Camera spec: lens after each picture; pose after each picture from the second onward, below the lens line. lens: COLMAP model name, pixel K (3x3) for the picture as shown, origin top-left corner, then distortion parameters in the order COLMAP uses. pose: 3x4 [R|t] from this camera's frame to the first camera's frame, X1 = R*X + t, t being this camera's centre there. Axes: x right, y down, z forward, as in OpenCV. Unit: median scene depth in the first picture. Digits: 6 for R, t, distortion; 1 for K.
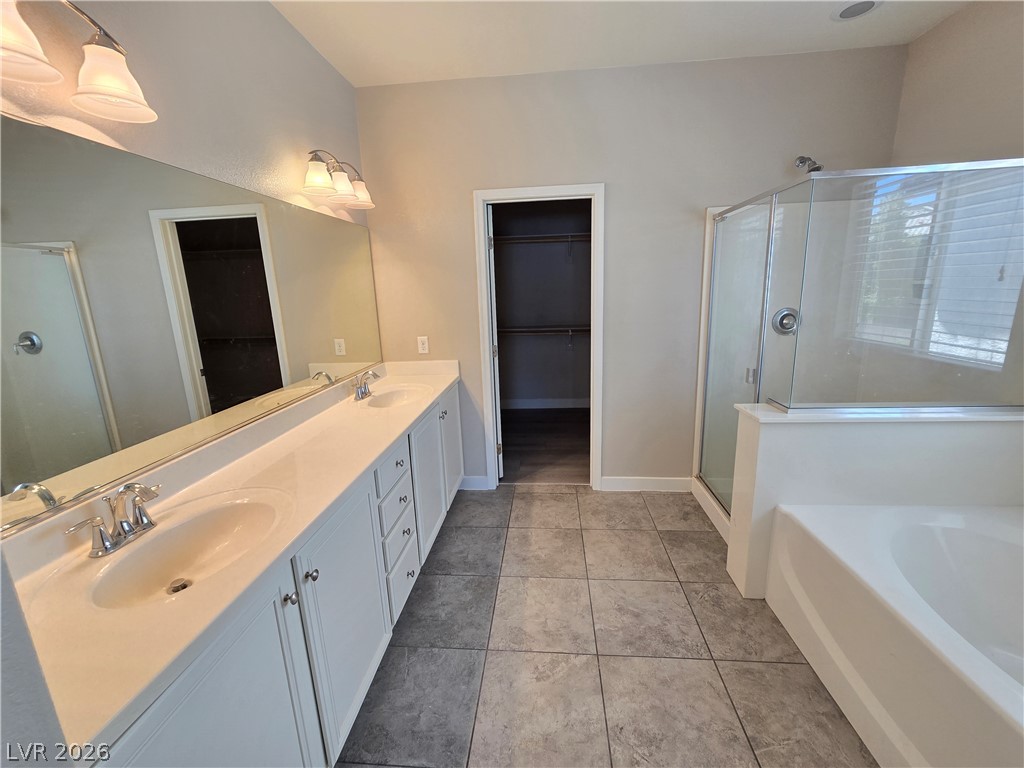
lens RADIAL K [[420.3, 0, 515.9], [0, 420.3, 378.9], [0, 0, 1]] dist [-0.003342, -0.000641]
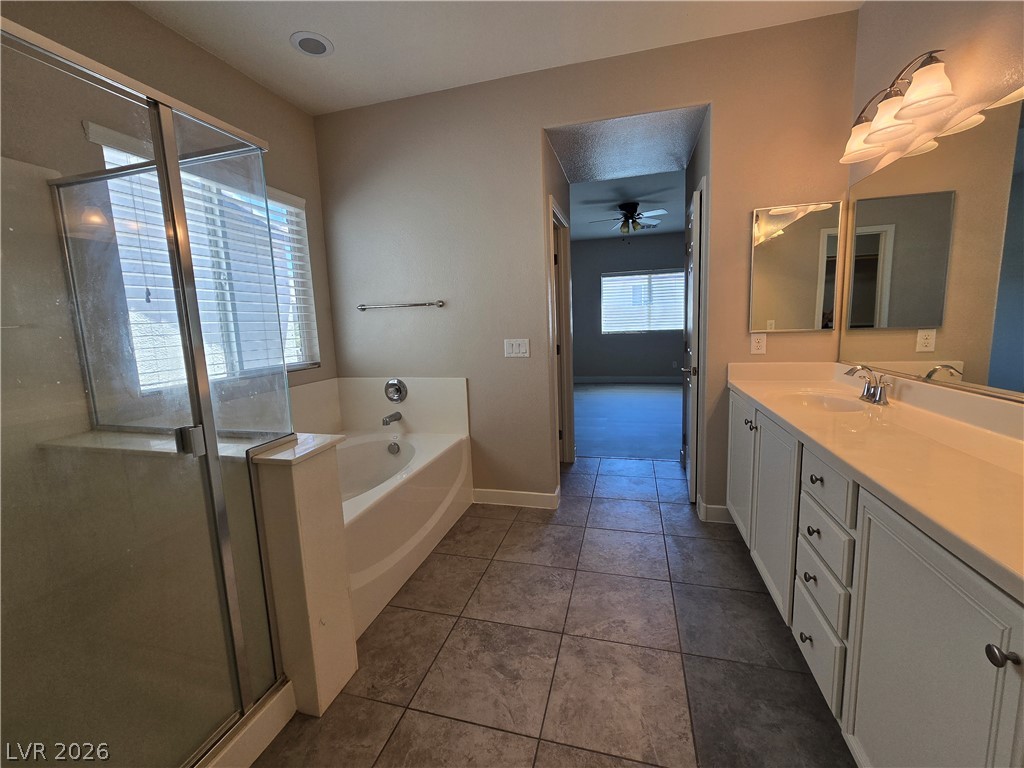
lens RADIAL K [[420.3, 0, 512.5], [0, 420.3, 379.5], [0, 0, 1]] dist [-0.003342, -0.000641]
pose [[-0.978686, 0.045097, 0.200350, 0.075800], [0.112091, 0.934756, 0.337146, -0.241853], [-0.172074, 0.352417, -0.919887, 1.583542]]
